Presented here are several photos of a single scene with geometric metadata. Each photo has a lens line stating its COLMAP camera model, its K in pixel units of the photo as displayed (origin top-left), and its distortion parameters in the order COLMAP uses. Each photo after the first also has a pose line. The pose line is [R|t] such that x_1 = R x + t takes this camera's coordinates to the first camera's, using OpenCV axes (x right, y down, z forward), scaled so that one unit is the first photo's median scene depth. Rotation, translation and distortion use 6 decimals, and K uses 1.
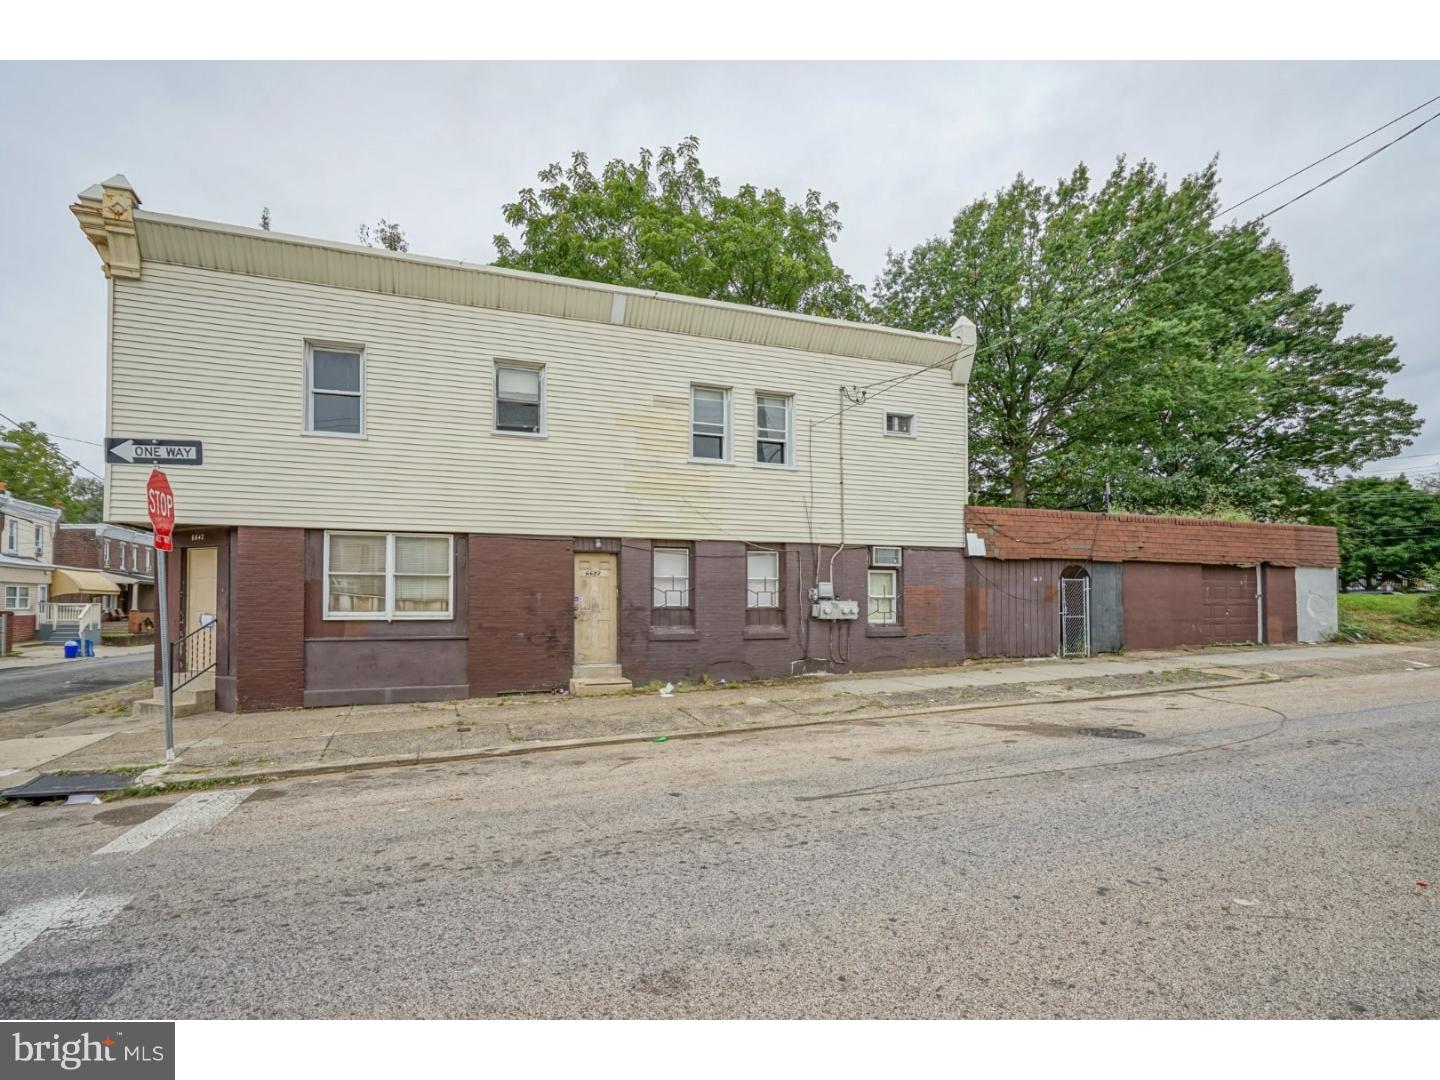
lens RADIAL K [[653.8, 0, 720.1], [0, 653.8, 571.1], [0, 0, 1]] dist [-0.002712, -0.000154]
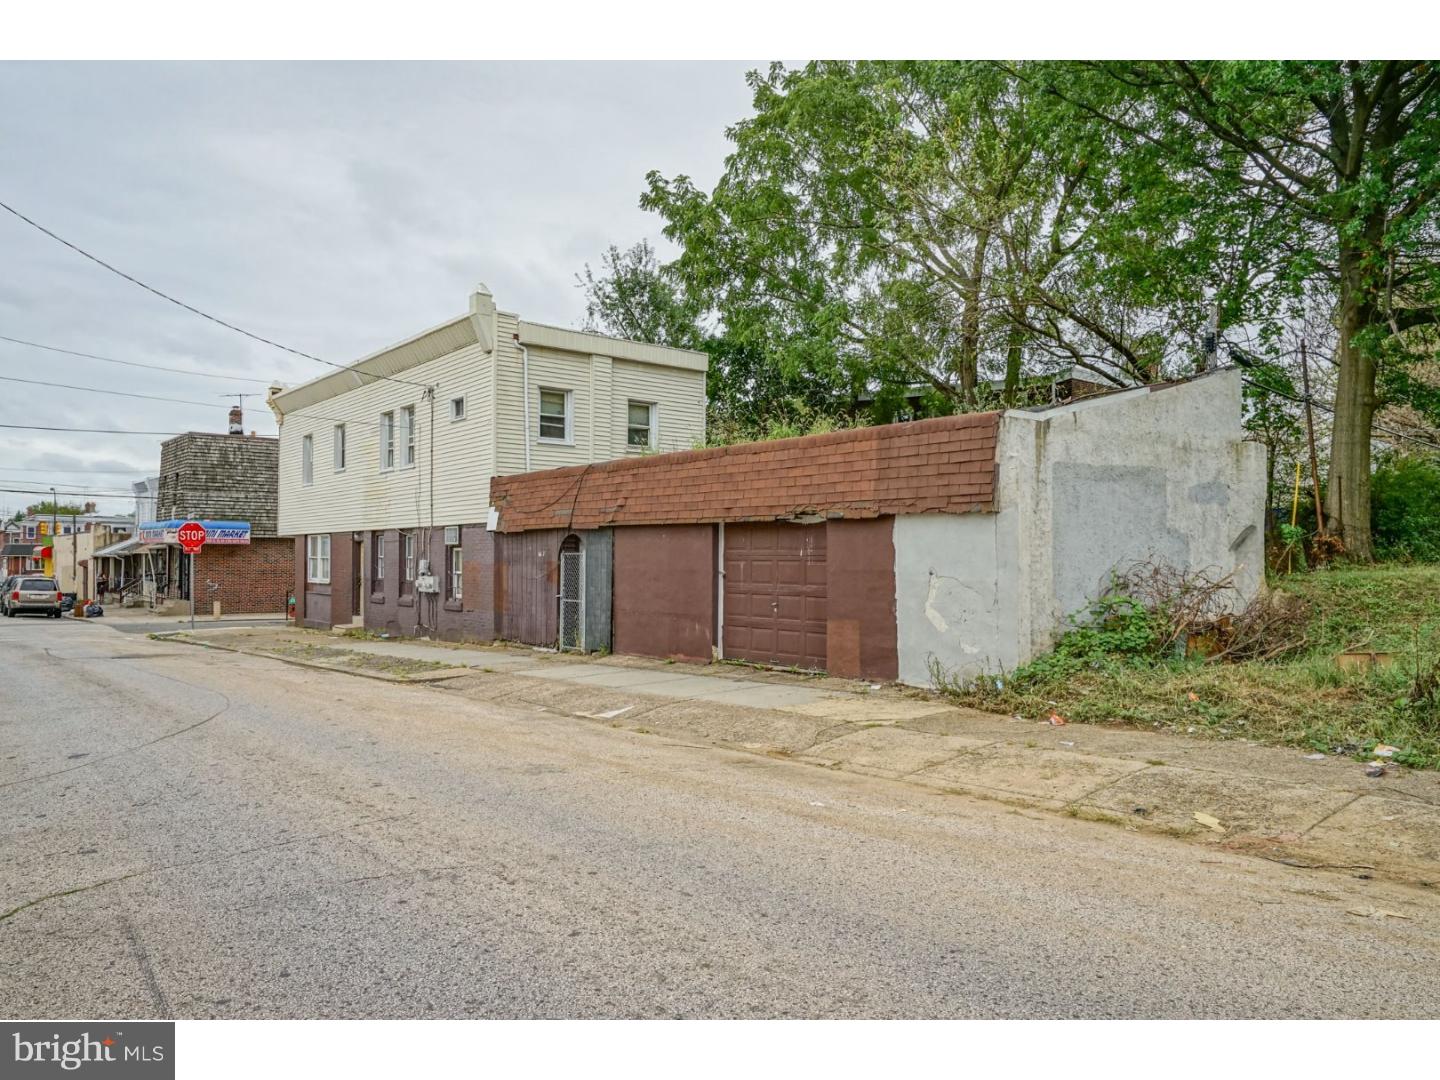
lens RADIAL K [[1020.4, 0, 720.0], [0, 1020.4, 540.0], [0, 0, 1]] dist [0.005707, 0.000269]
pose [[0.339264, -0.020591, -0.940466, 1.772144], [0.032576, 0.999418, -0.010130, 0.014823], [0.940127, -0.027200, 0.339737, 0.757625]]
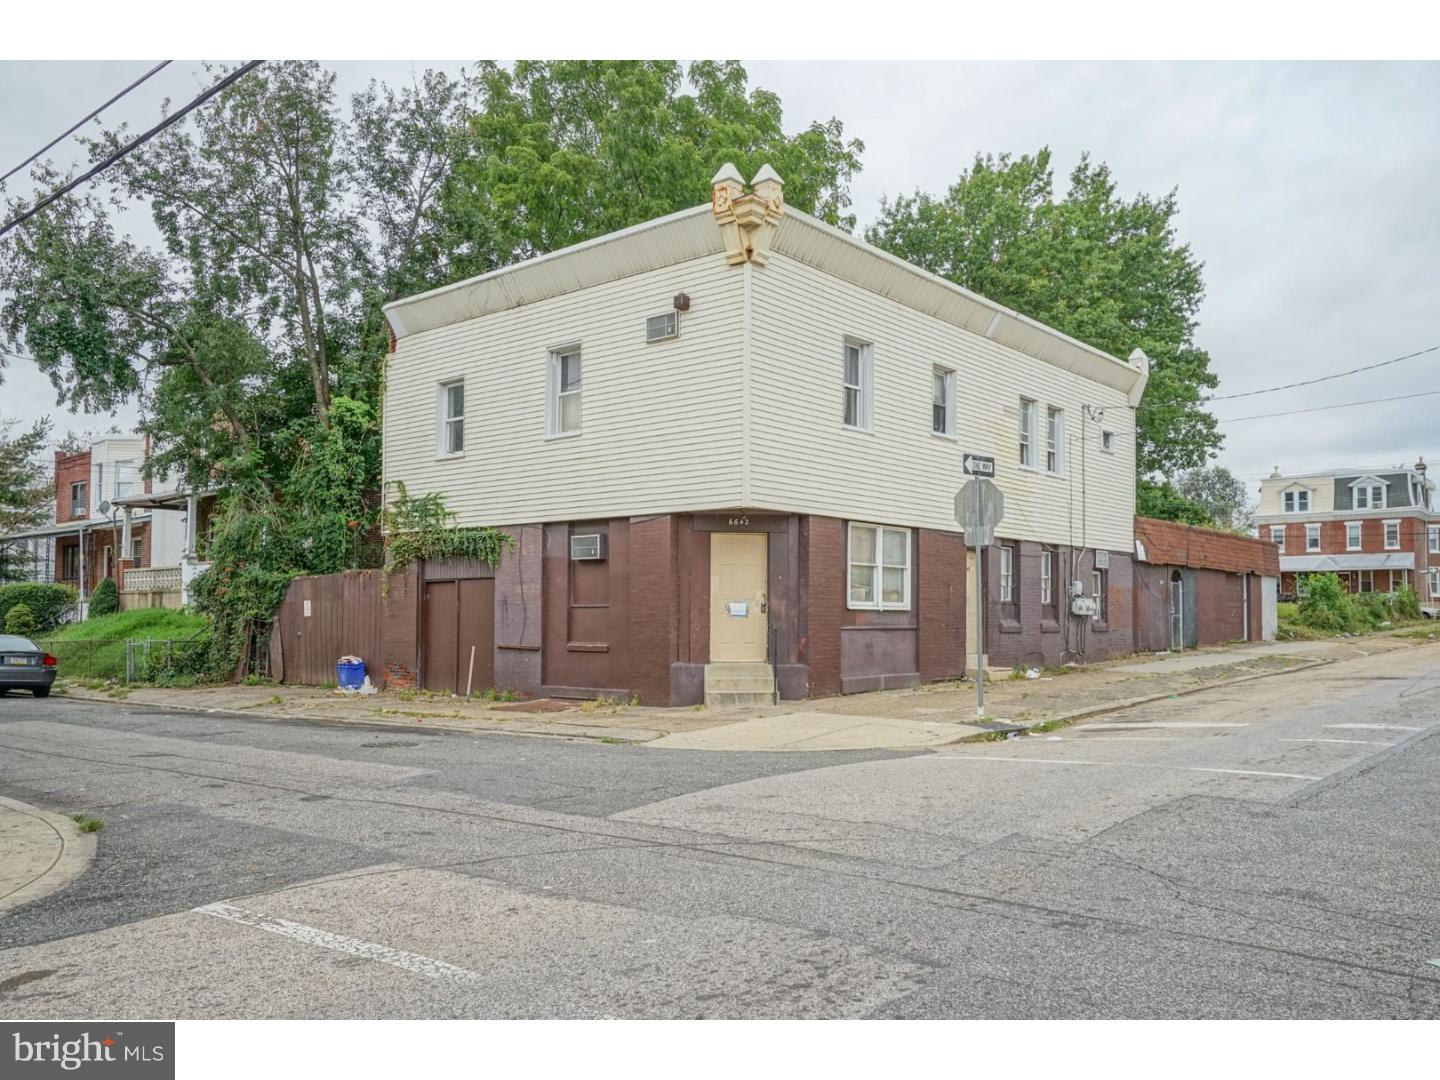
lens RADIAL K [[1131.2, 0, 720.0], [0, 1131.2, 540.0], [0, 0, 1]] dist [0.006373, 0.001995]
pose [[0.858915, 0.037729, 0.510726, -1.152812], [-0.026410, 0.999219, -0.029401, 0.016855], [-0.511436, 0.011765, 0.859241, -0.289199]]
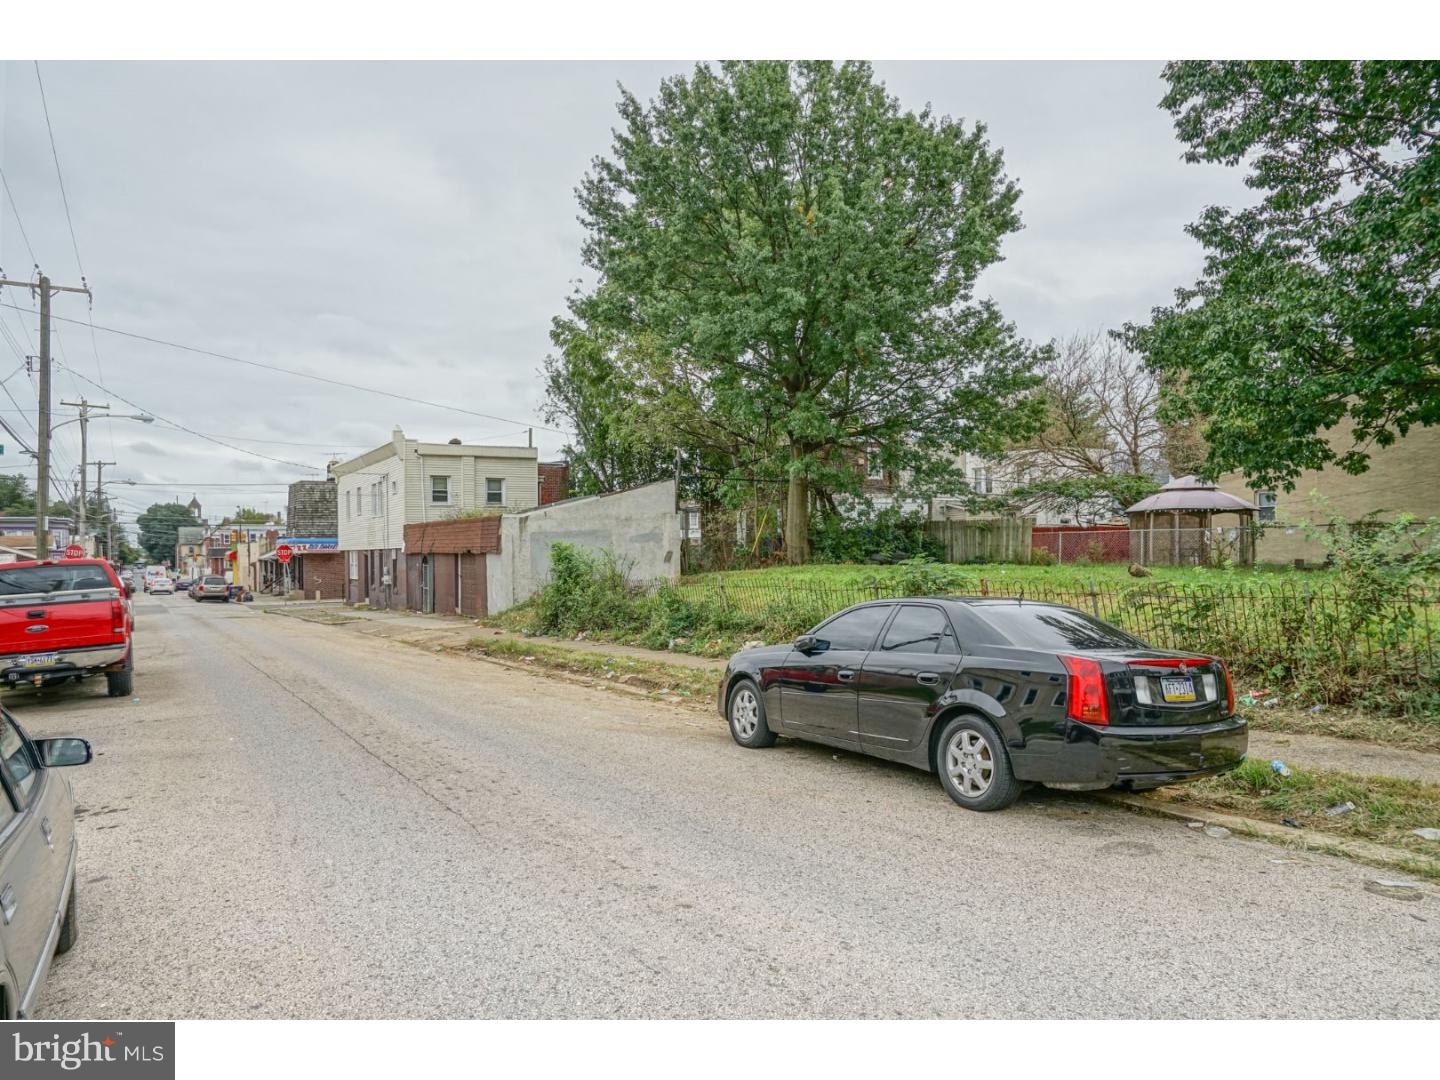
lens RADIAL K [[1020.4, 0, 720.0], [0, 1020.4, 540.0], [0, 0, 1]] dist [0.005707, 0.000269]
pose [[0.187346, -0.012599, -0.982213, 3.161679], [0.050476, 0.998720, -0.003183, -0.004311], [0.980996, -0.048981, 0.187742, 1.249749]]
